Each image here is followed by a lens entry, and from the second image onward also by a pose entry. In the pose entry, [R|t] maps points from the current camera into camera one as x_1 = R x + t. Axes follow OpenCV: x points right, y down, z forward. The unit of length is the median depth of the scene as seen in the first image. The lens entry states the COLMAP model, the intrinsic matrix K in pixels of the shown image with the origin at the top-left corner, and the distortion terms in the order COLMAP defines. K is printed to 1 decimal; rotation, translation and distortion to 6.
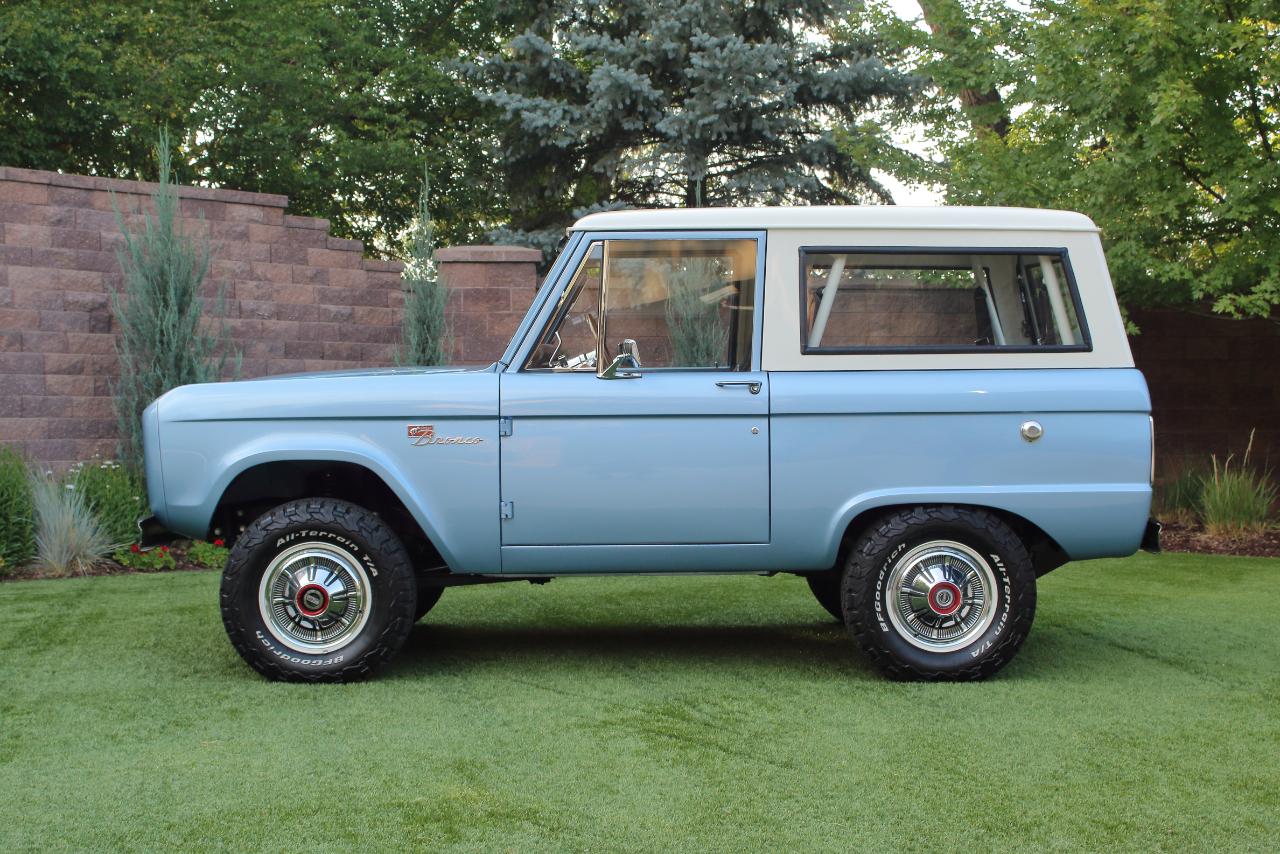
lens RADIAL K [[1951.5, 0, 602.6], [0, 1951.5, 426.4], [0, 0, 1]] dist [-0.088466, 0.168060]
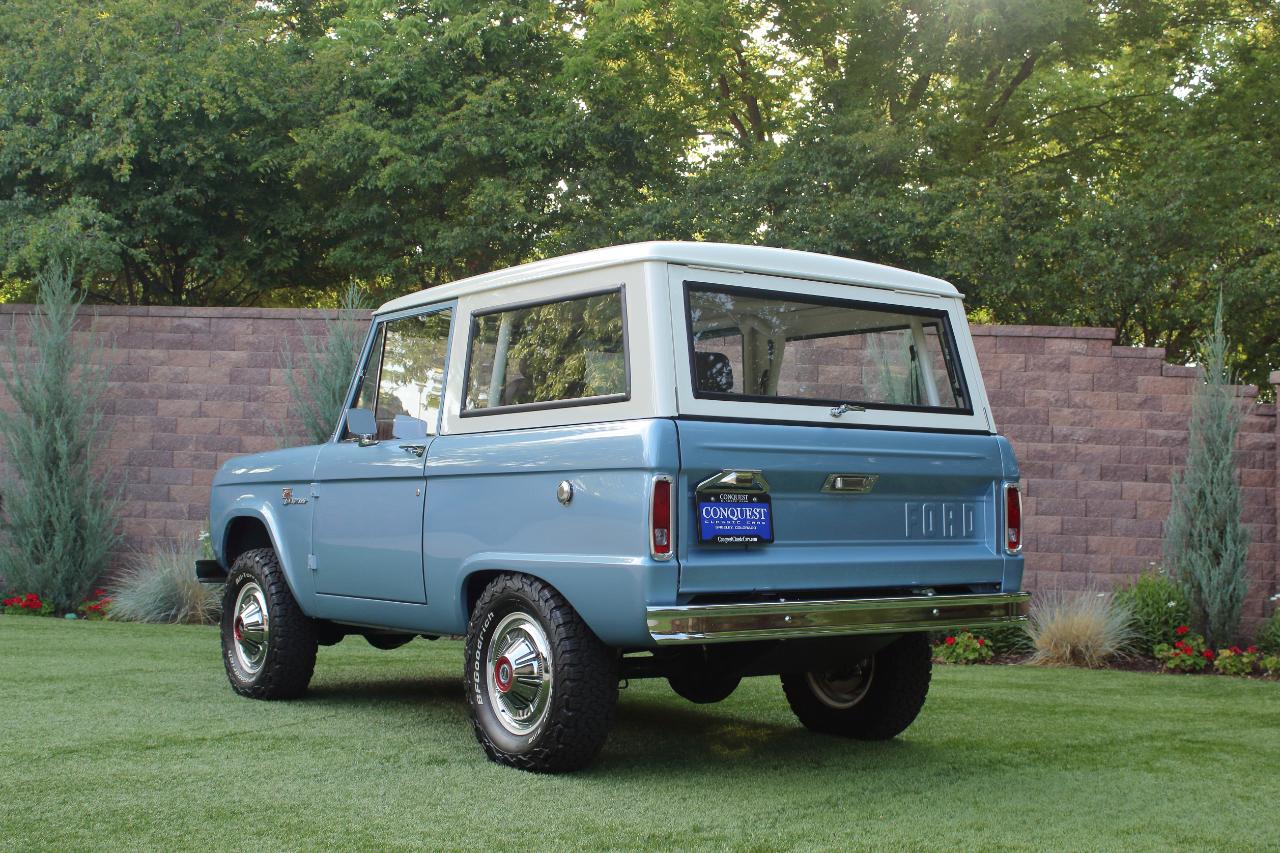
lens RADIAL K [[1623.6, 0, 640.0], [0, 1623.6, 426.5], [0, 0, 1]] dist [-0.073767, 0.095439]
pose [[0.588289, -0.034206, -0.807927, 0.822561], [-0.044469, 0.996225, -0.074558, 0.025447], [0.807427, 0.079790, 0.584547, 0.583437]]
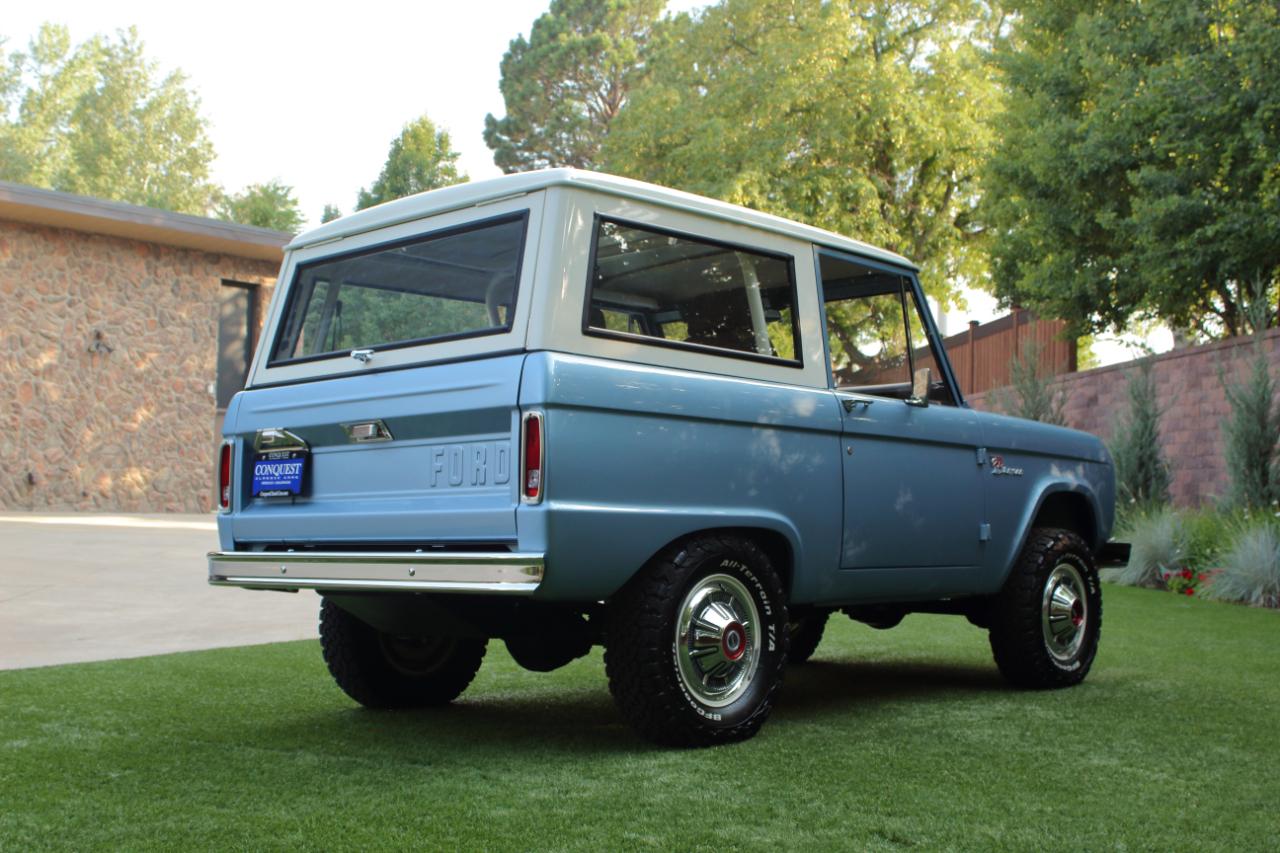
lens RADIAL K [[1476.0, 0, 640.0], [0, 1476.0, 426.5], [0, 0, 1]] dist [-0.099299, 0.131308]
pose [[-0.678846, -0.049101, -0.732637, 0.665436], [-0.023934, 0.998711, -0.044757, 0.015153], [0.733891, -0.012848, -0.679146, 1.621973]]
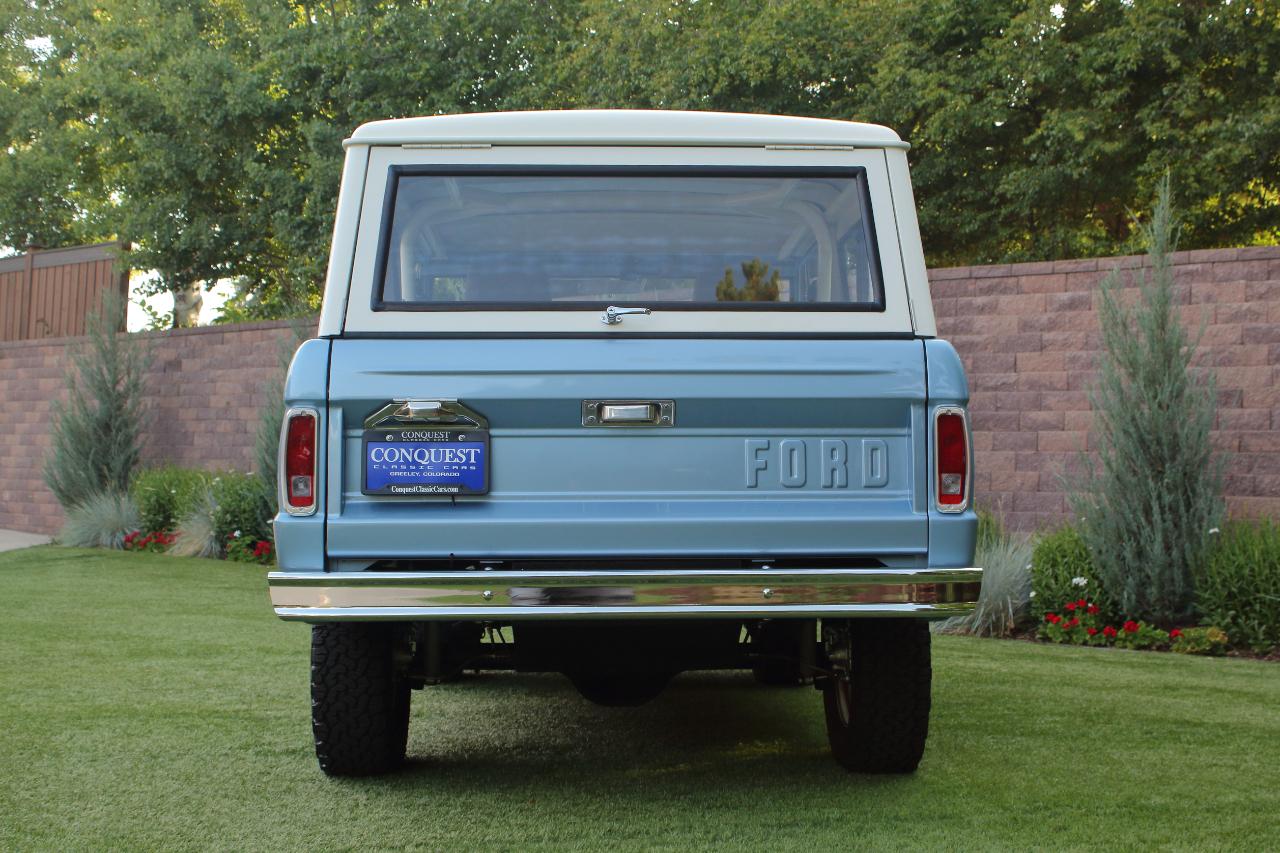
lens RADIAL K [[1623.6, 0, 640.0], [0, 1623.6, 426.5], [0, 0, 1]] dist [-0.073767, 0.095439]
pose [[0.036395, -0.044113, -0.998363, 0.821463], [-0.041024, 0.998117, -0.045598, 0.020694], [0.998495, 0.042616, 0.034517, 1.083866]]
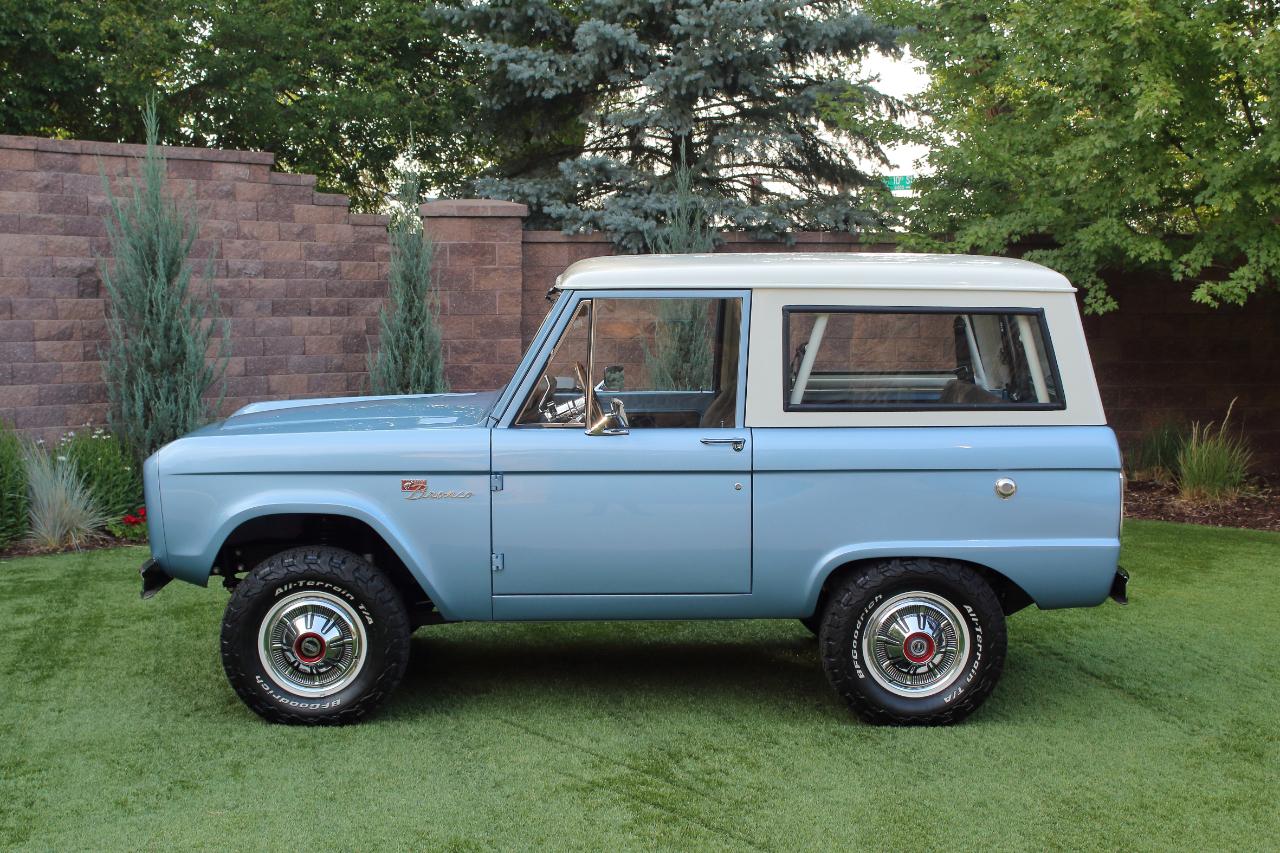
lens RADIAL K [[1965.1, 0, 606.5], [0, 1965.1, 430.2], [0, 0, 1]] dist [-0.077040, 0.111545]
pose [[0.999929, 0.003696, 0.011334, -0.003396], [-0.004477, 0.997559, 0.069684, -0.098135], [-0.011049, -0.069730, 0.997505, -0.034554]]
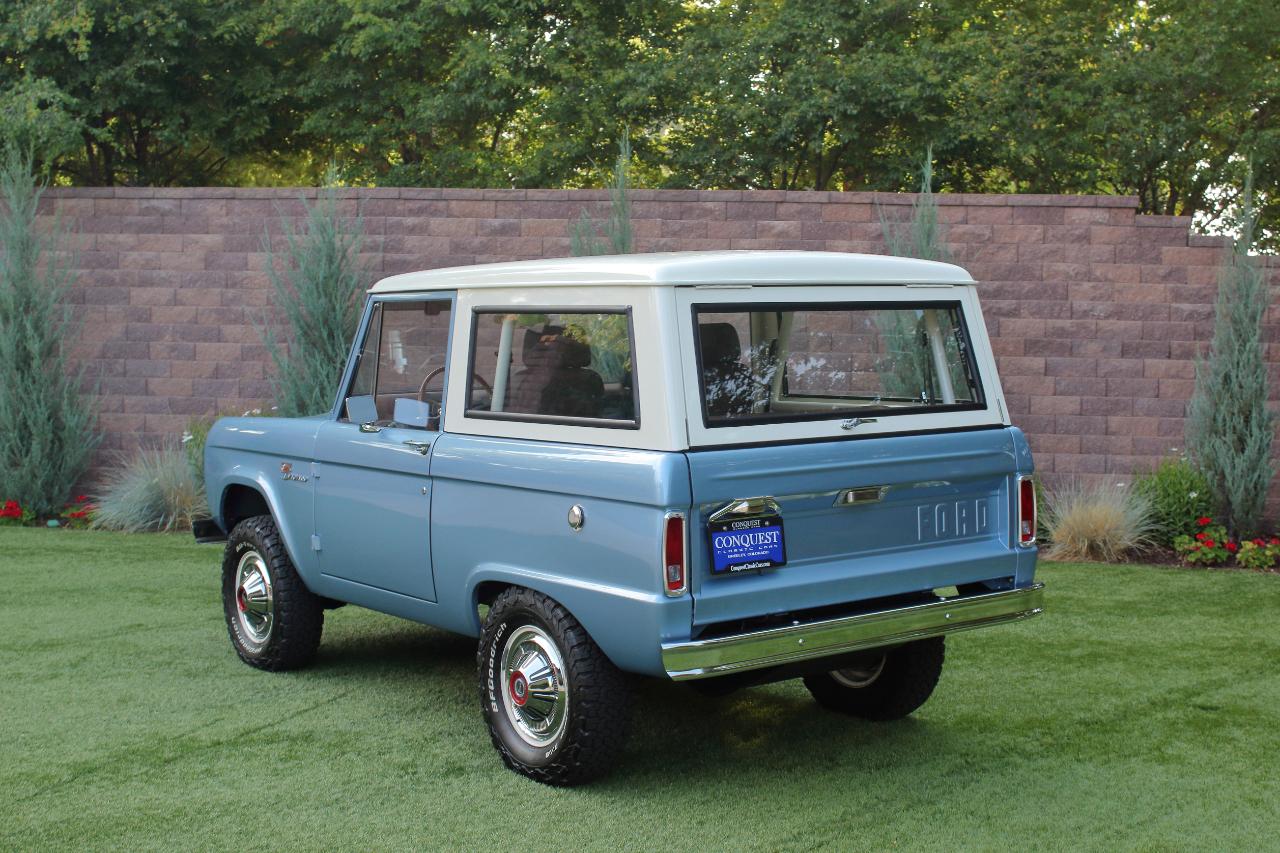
lens RADIAL K [[1735.3, 0, 637.3], [0, 1735.3, 422.1], [0, 0, 1]] dist [-0.056897, 0.057328]
pose [[0.590084, 0.049691, -0.805811, 0.851427], [-0.022613, 0.998730, 0.045029, -0.075134], [0.807025, -0.008349, 0.590458, 0.549619]]
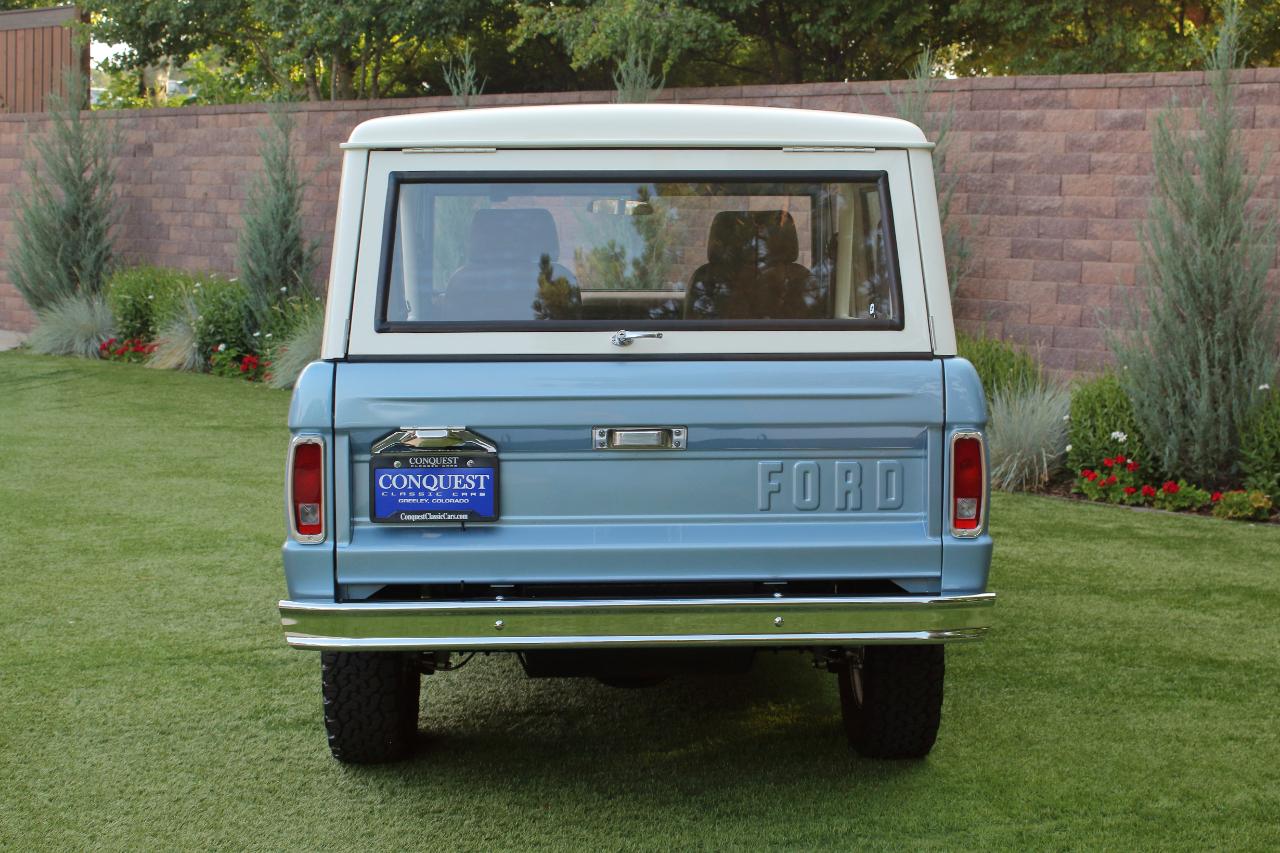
lens RADIAL K [[1775.8, 0, 644.4], [0, 1775.8, 432.3], [0, 0, 1]] dist [-0.053512, 0.070460]
pose [[0.030581, 0.112079, -0.993229, 0.859274], [-0.040826, 0.993004, 0.110796, -0.075478], [0.998698, 0.037162, 0.034943, 1.079625]]
